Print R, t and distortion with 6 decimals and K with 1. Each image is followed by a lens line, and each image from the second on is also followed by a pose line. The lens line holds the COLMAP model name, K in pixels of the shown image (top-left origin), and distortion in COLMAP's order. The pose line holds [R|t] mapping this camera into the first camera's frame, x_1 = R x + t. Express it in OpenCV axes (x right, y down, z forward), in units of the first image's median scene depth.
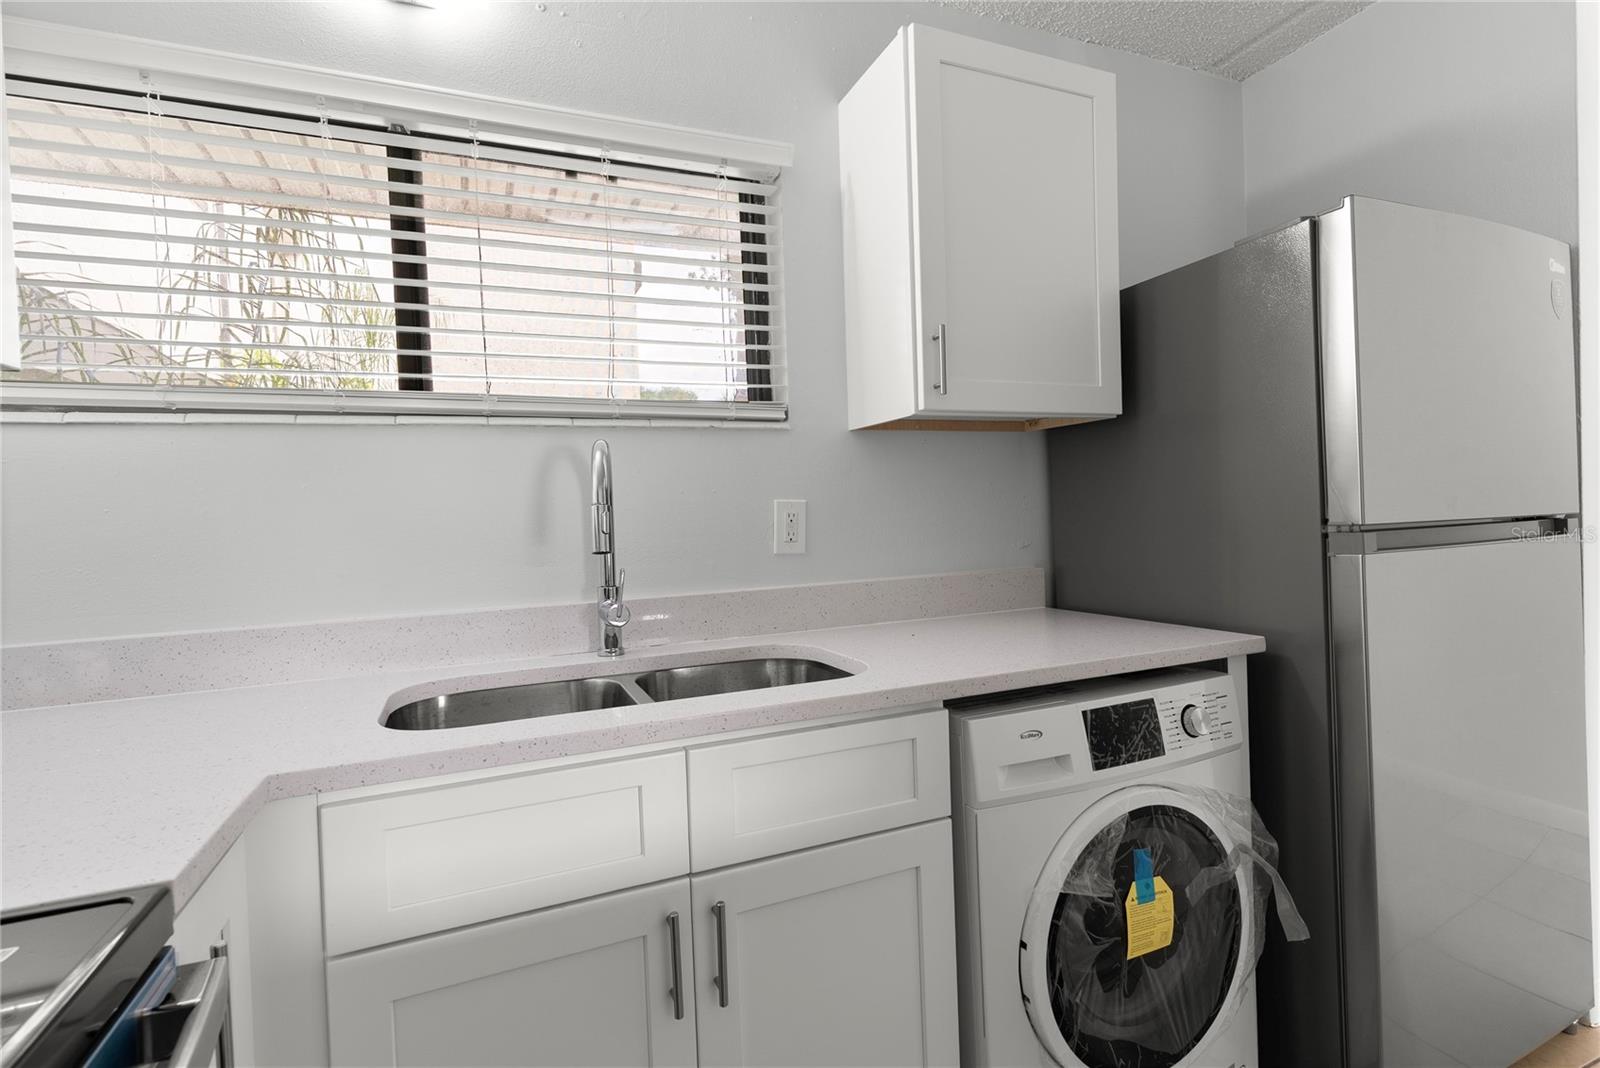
lens RADIAL K [[763.6, 0, 801.3], [0, 763.6, 533.3], [0, 0, 1]] dist [-0.000738, -0.000068]
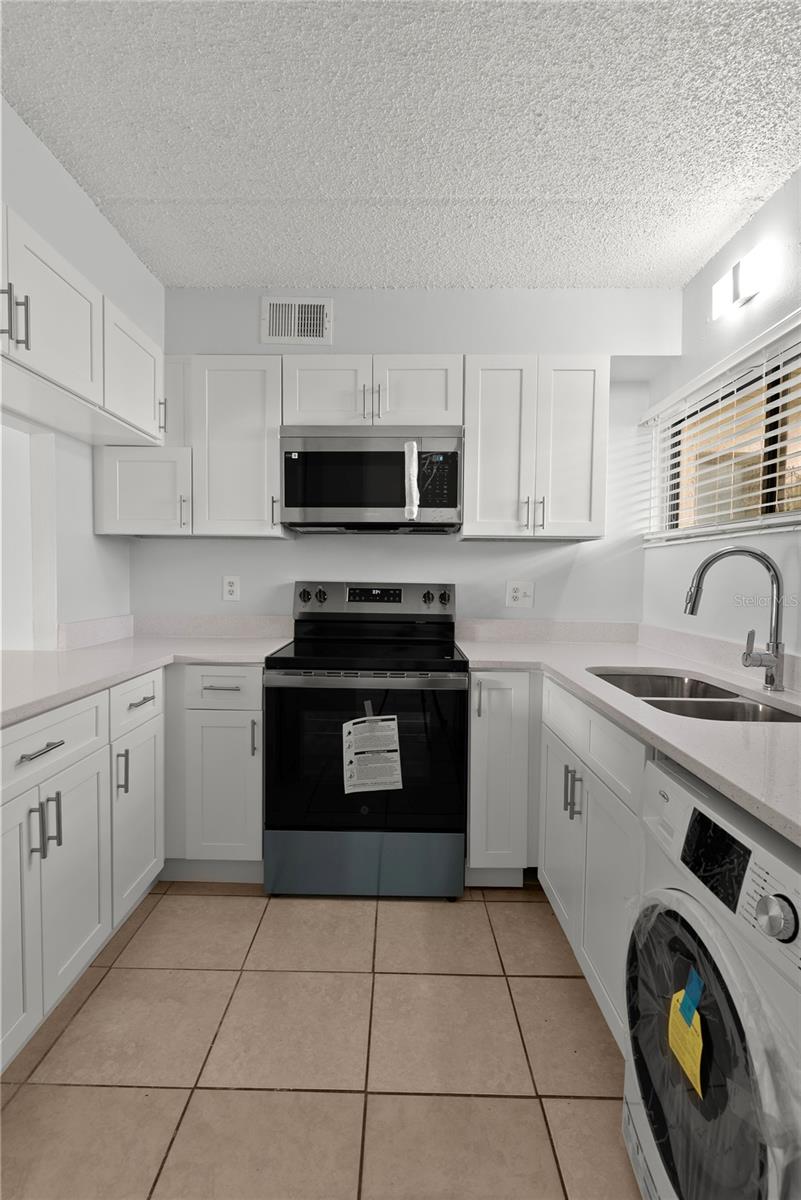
lens RADIAL K [[572.7, 0, 400.4], [0, 572.7, 599.2], [0, 0, 1]] dist [-0.000738, -0.000068]
pose [[-0.393871, 0.075606, -0.916051, 1.213191], [-0.009712, 0.996213, 0.086398, -0.118046], [0.919114, 0.042927, -0.391645, 0.906128]]
